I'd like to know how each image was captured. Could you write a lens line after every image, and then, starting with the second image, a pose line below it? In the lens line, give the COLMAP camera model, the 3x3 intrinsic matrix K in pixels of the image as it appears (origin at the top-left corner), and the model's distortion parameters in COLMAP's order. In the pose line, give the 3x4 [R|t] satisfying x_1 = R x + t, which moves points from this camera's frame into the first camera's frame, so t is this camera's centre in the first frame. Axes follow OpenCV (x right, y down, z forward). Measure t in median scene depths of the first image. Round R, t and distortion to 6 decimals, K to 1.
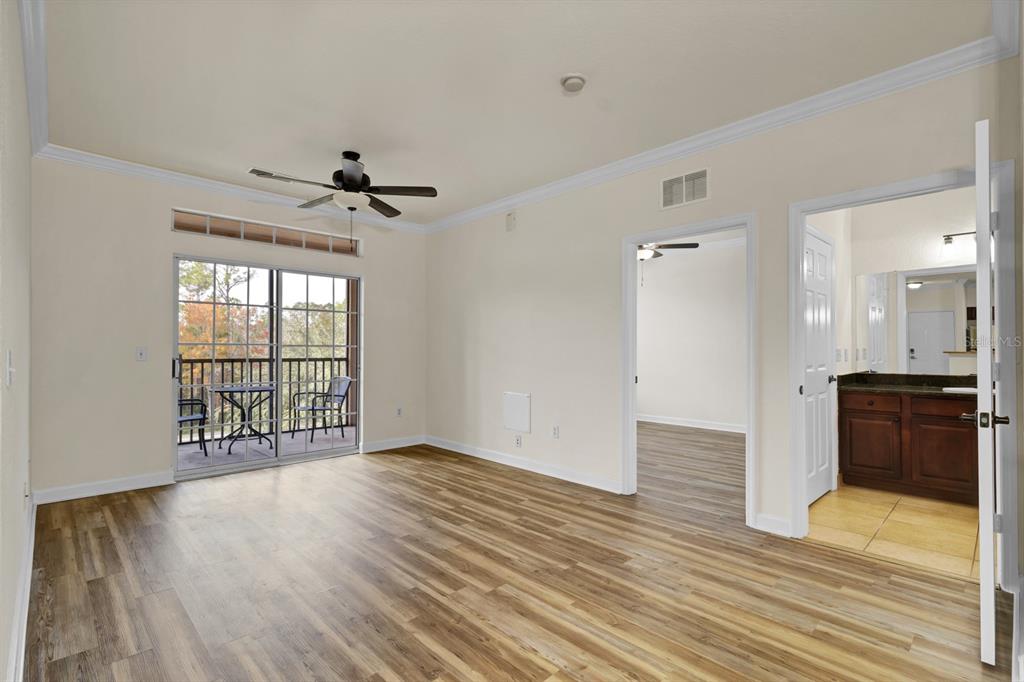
lens RADIAL K [[483.6, 0, 512.0], [0, 483.6, 341.0], [0, 0, 1]] dist [0.000771, 0.000327]
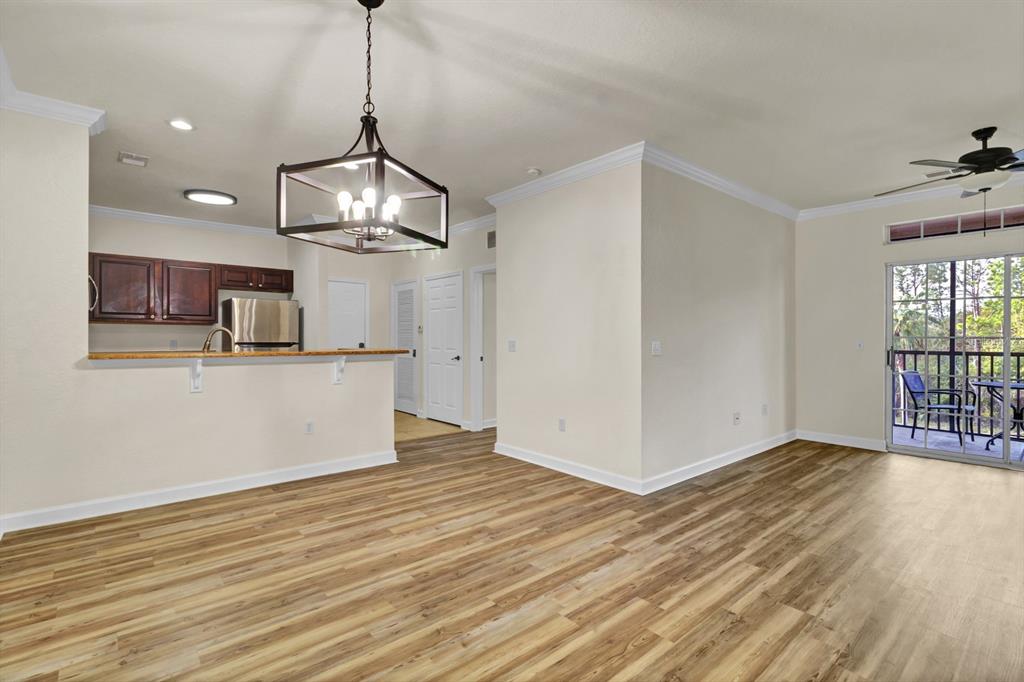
lens RADIAL K [[483.6, 0, 512.0], [0, 483.6, 341.0], [0, 0, 1]] dist [0.000771, 0.000327]
pose [[-0.072831, 0.004343, -0.997335, 0.568003], [0.014644, 0.999887, 0.003285, -0.003060], [0.997237, -0.014365, -0.072887, 0.152609]]
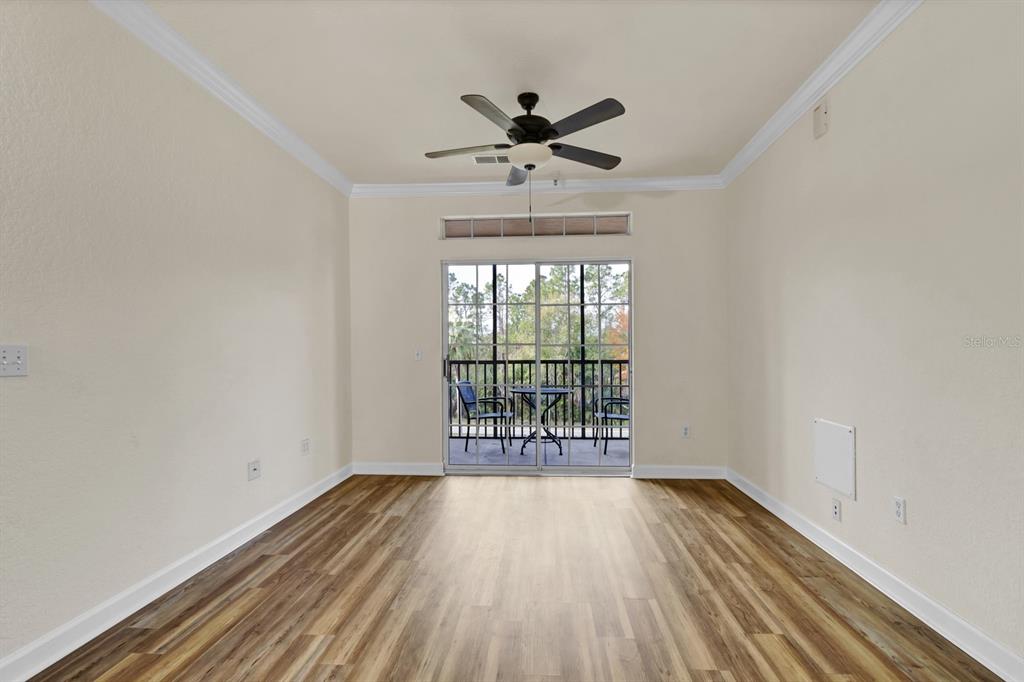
lens RADIAL K [[486.4, 0, 519.5], [0, 486.4, 352.7], [0, 0, 1]] dist [0.001966, 0.000469]
pose [[0.667966, -0.006669, -0.744162, 0.209922], [0.019530, 0.999773, 0.008570, 0.016948], [0.743936, -0.020258, 0.667944, 0.403702]]
